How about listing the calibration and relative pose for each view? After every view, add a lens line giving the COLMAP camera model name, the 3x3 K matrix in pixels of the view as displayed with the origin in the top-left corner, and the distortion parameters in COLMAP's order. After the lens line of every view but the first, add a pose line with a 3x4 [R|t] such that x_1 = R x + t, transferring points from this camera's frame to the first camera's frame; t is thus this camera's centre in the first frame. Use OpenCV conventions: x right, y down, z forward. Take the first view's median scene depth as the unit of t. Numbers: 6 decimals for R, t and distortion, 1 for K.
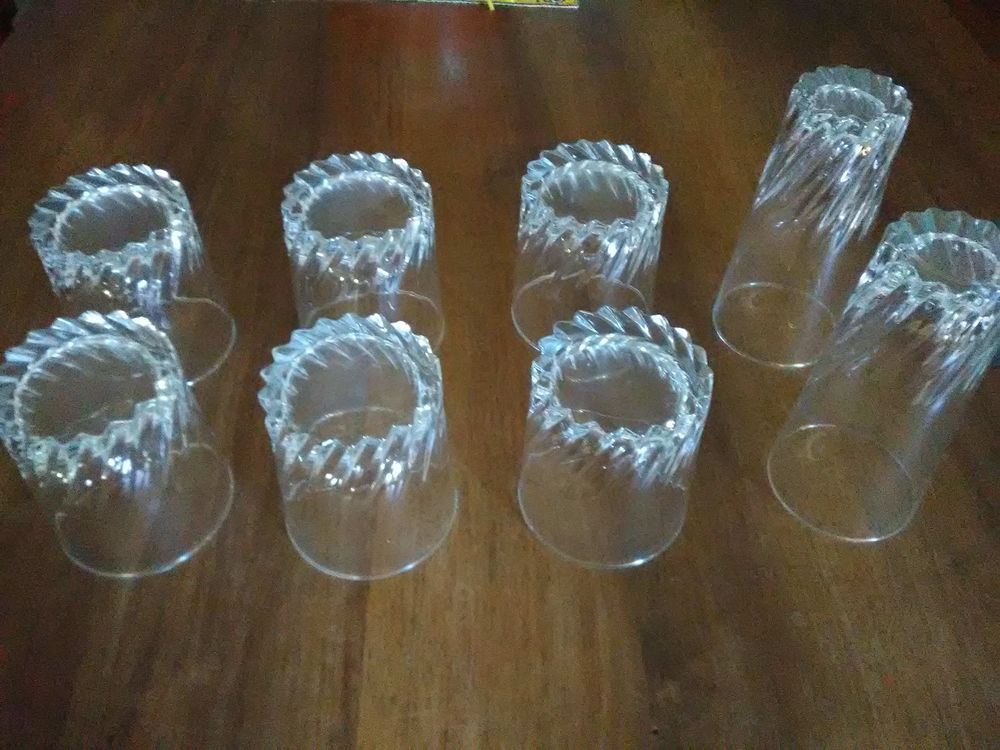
lens RADIAL K [[870.1, 0, 503.1], [0, 870.1, 354.9], [0, 0, 1]] dist [0.129309, -0.264295]
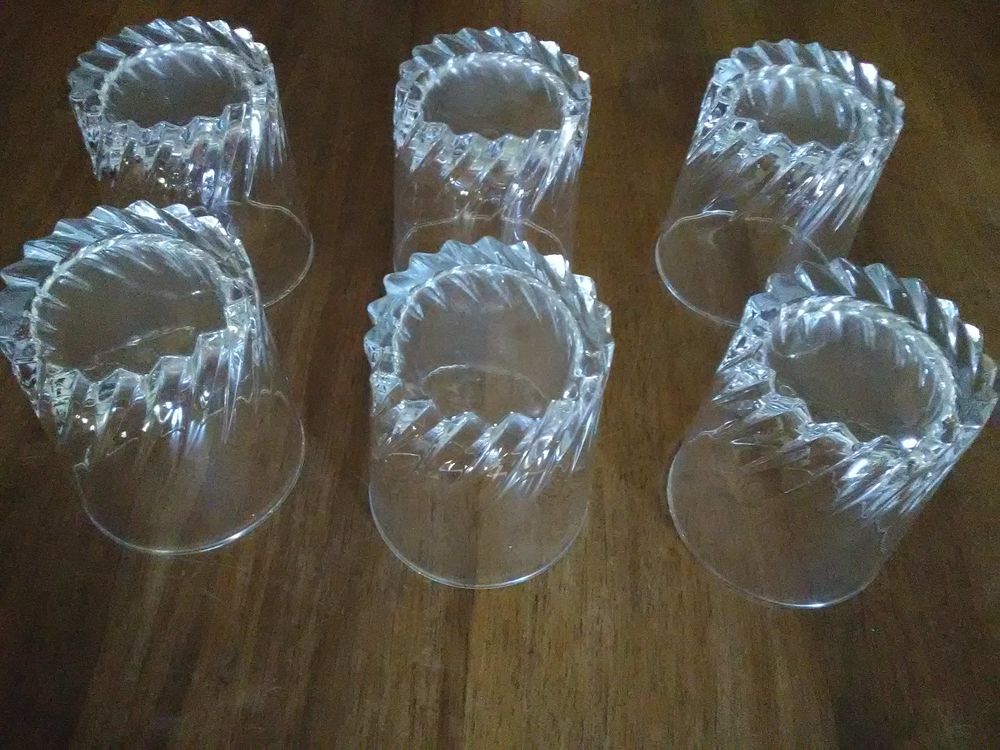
lens RADIAL K [[870.1, 0, 503.1], [0, 870.1, 354.9], [0, 0, 1]] dist [0.129309, -0.264295]
pose [[0.994886, 0.096843, -0.028686, -0.128066], [-0.094798, 0.993328, 0.065669, 0.001236], [0.034854, -0.062614, 0.997429, 0.257151]]
